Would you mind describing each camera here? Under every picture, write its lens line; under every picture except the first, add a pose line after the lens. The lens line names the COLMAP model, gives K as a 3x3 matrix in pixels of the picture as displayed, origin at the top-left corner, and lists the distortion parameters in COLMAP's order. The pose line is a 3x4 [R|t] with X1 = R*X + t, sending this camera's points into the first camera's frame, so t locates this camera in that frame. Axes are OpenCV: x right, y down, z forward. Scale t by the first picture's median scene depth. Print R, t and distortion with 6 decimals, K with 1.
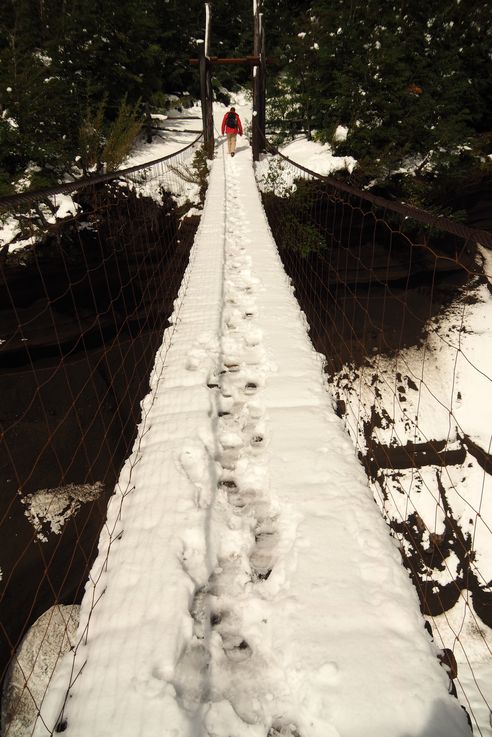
lens RADIAL K [[607.5, 0, 248.9], [0, 607.5, 365.1], [0, 0, 1]] dist [-0.019813, 0.018150]
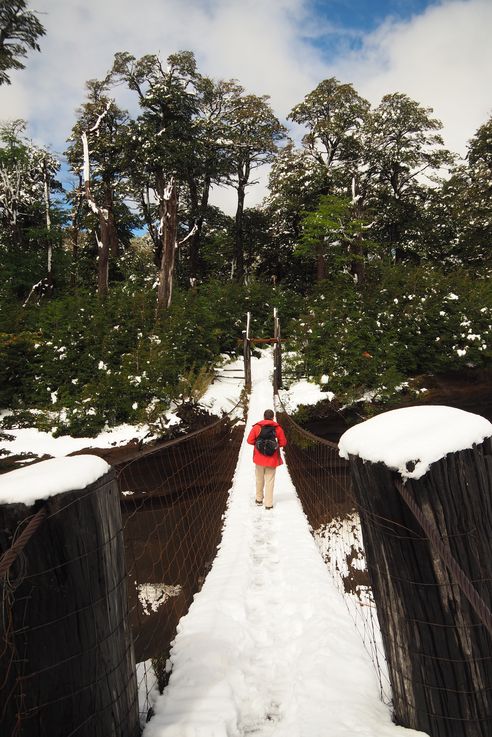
lens RADIAL K [[607.5, 0, 247.1], [0, 607.5, 367.5], [0, 0, 1]] dist [-0.019813, 0.018150]
pose [[0.998556, -0.007293, -0.053228, 0.023360], [-0.011569, 0.938314, -0.345591, 0.191557], [0.052465, 0.345707, 0.936875, -0.659943]]
